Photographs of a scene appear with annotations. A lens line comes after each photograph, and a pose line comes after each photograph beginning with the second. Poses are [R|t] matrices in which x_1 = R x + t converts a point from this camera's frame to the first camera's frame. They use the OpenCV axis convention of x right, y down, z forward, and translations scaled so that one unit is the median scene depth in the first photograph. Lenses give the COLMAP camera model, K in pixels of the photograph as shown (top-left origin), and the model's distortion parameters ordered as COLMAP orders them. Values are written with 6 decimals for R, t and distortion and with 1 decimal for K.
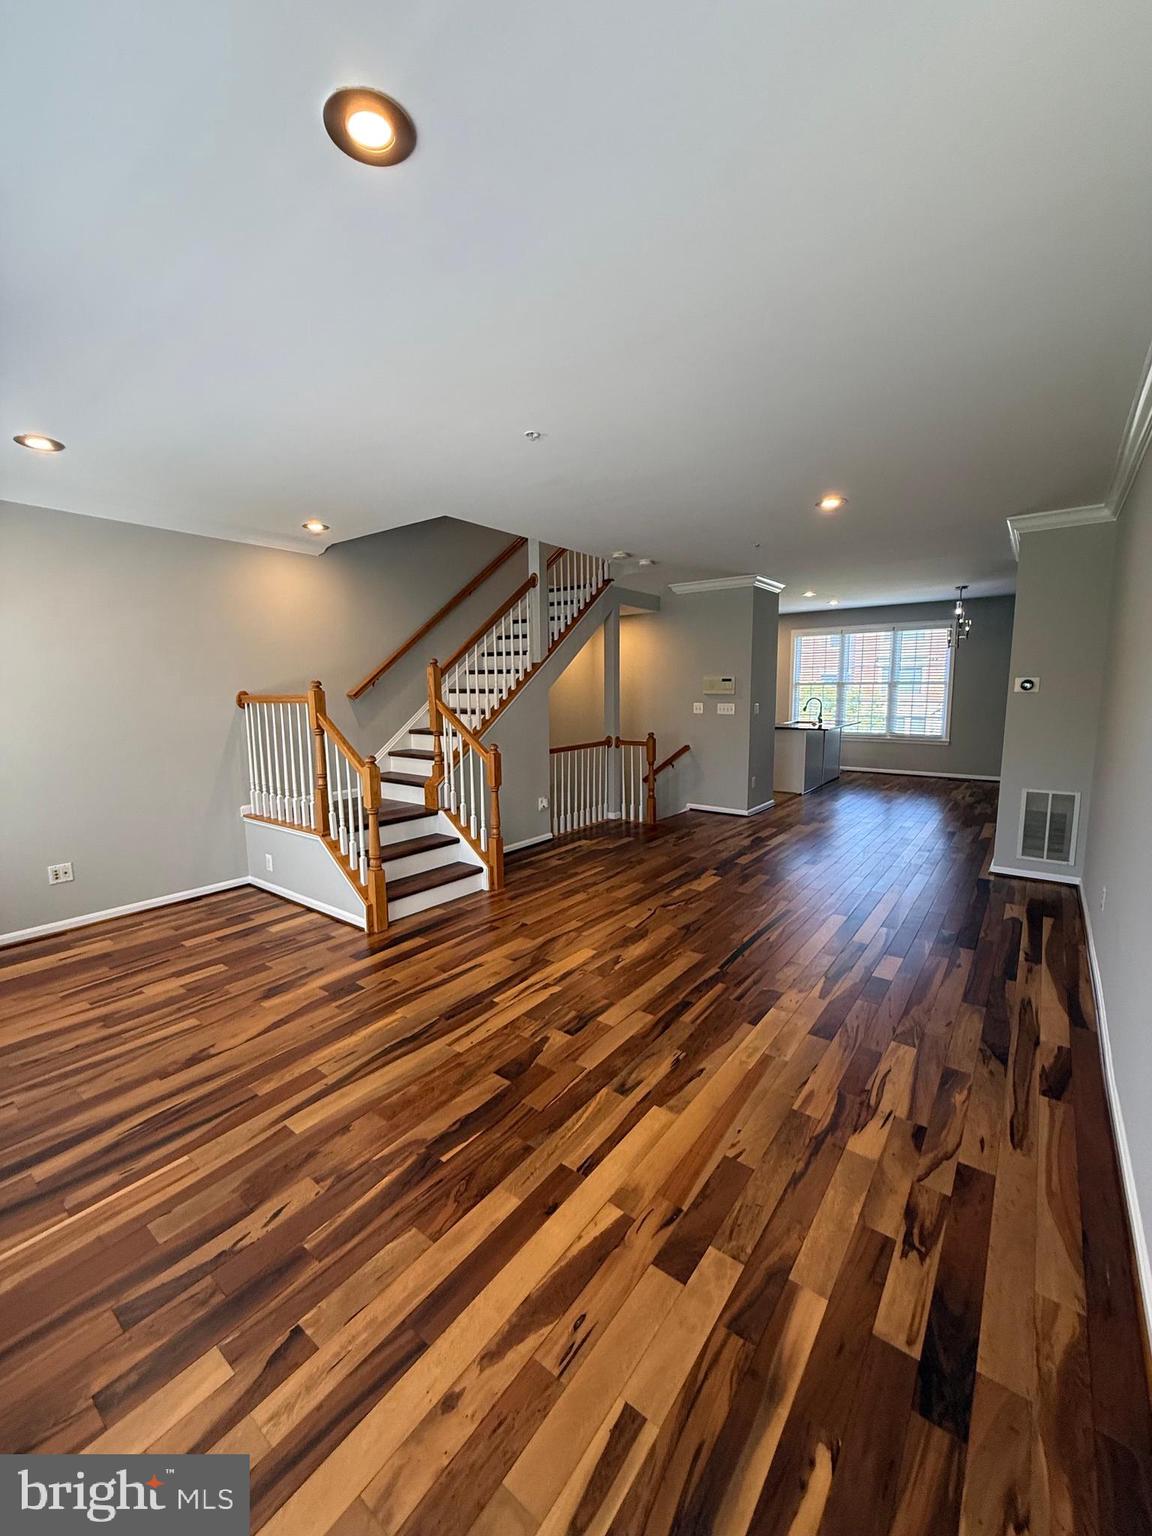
lens RADIAL K [[614.9, 0, 574.3], [0, 614.9, 763.2], [0, 0, 1]] dist [-0.002022, -0.000422]
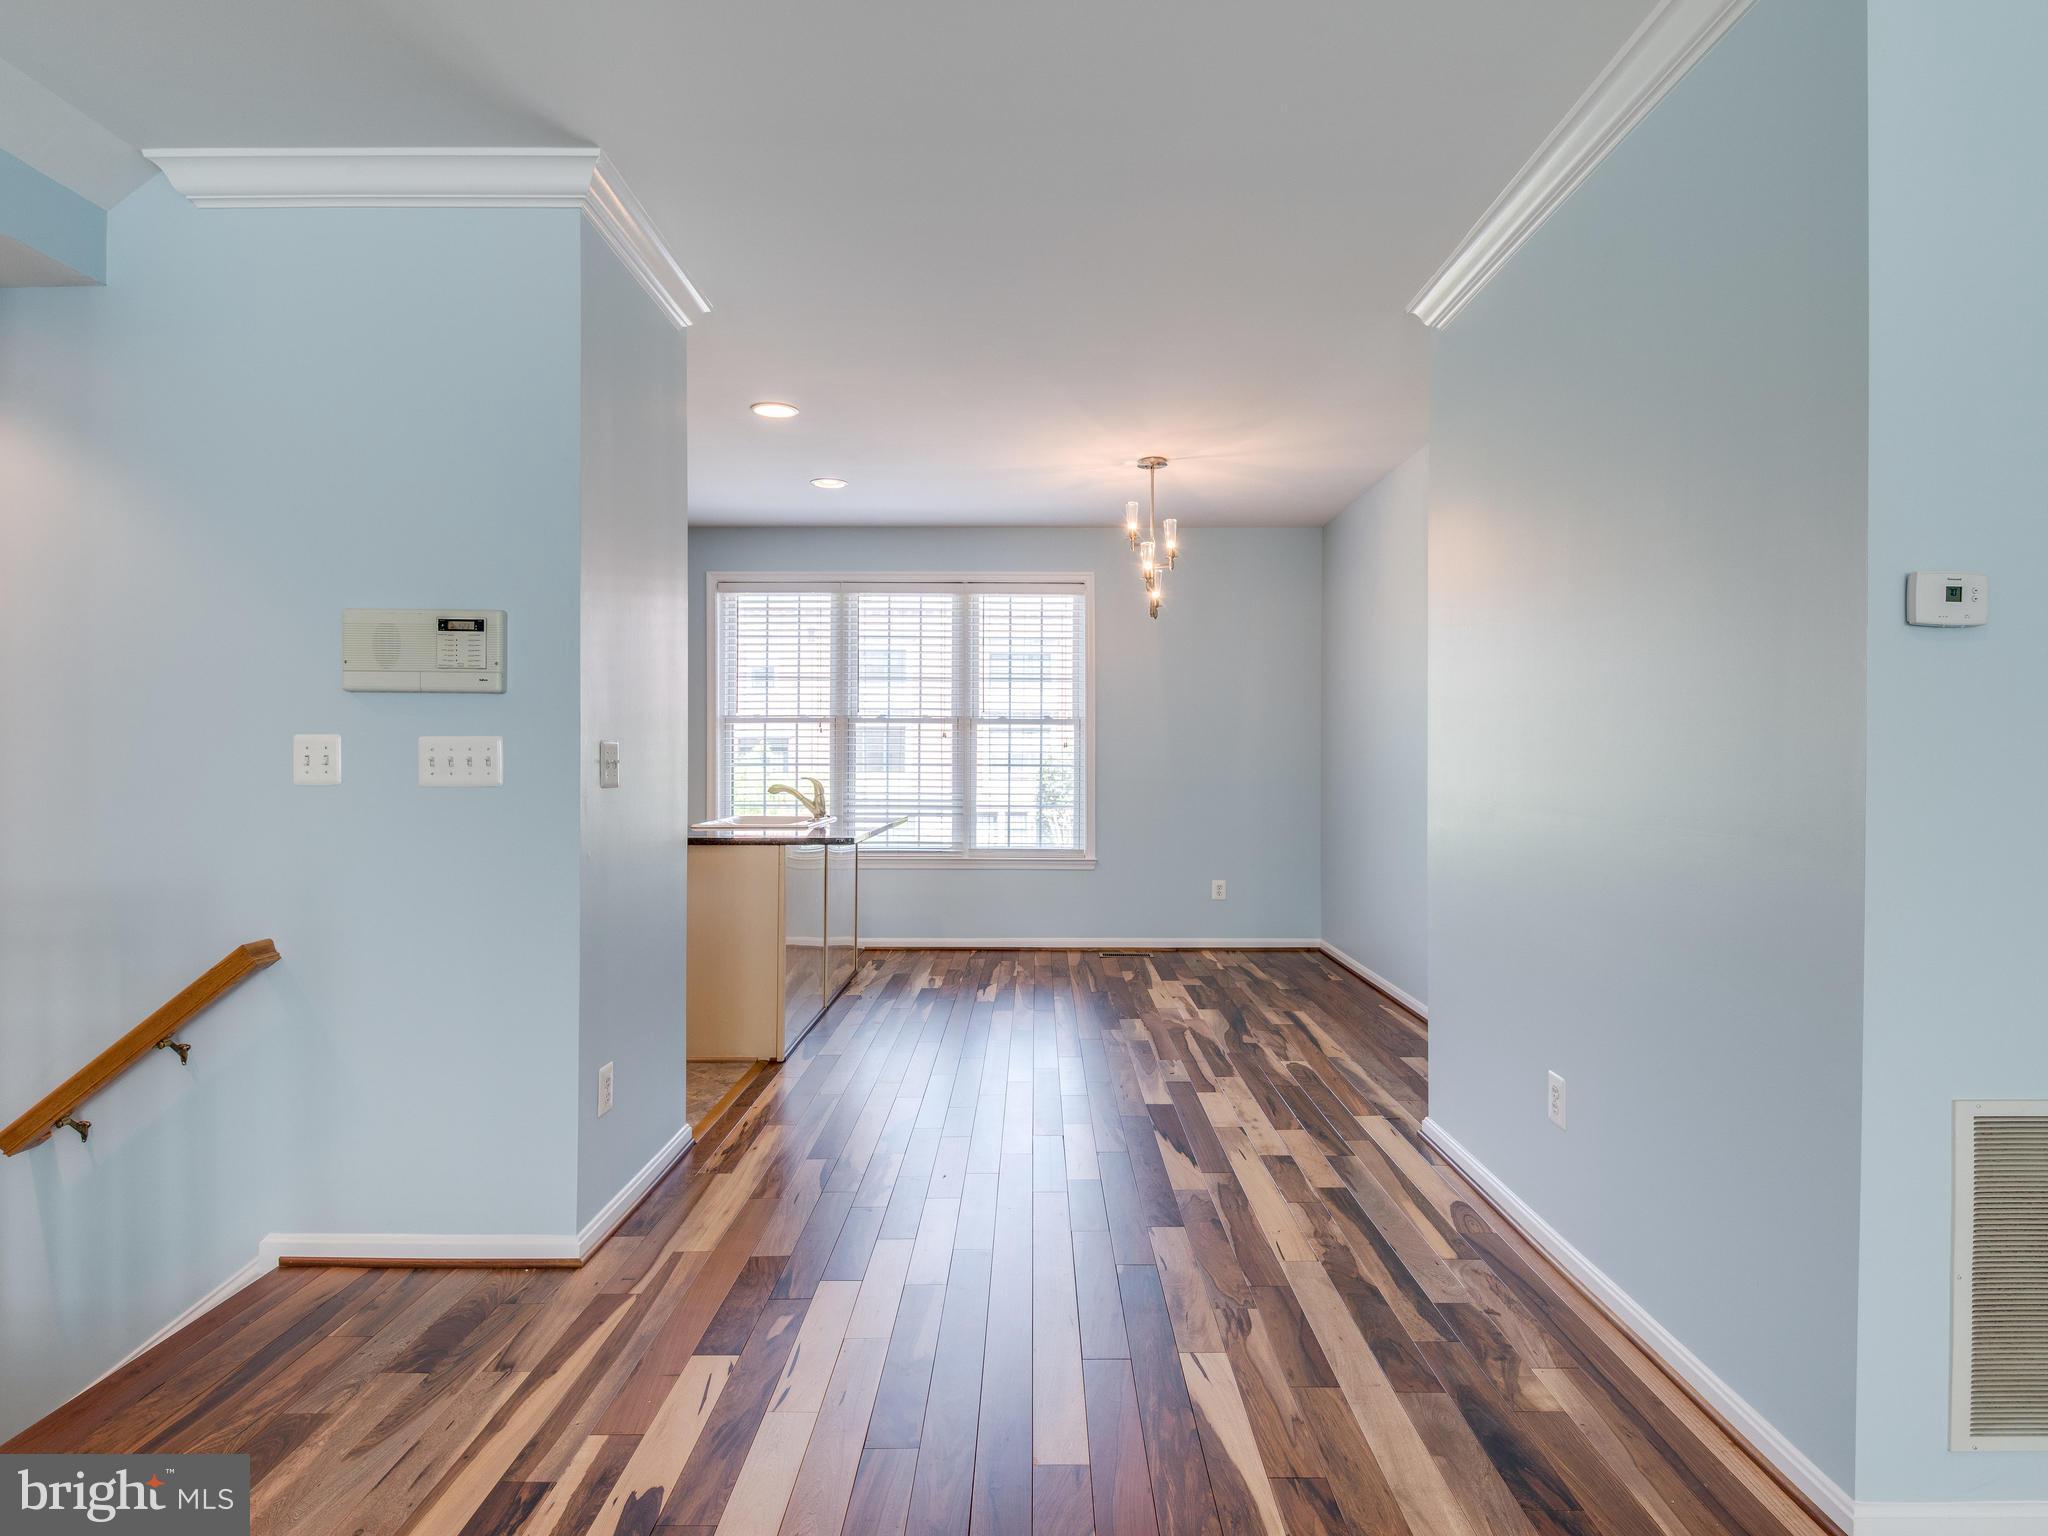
lens RADIAL K [[1092.1, 0, 1032.5], [0, 1092.1, 770.6], [0, 0, 1]] dist [0.048658, -0.032128]
pose [[0.798614, 0.005306, 0.601820, 0.387887], [0.068025, 0.992757, -0.099022, -0.075734], [-0.597986, 0.120019, 0.792469, 1.298109]]
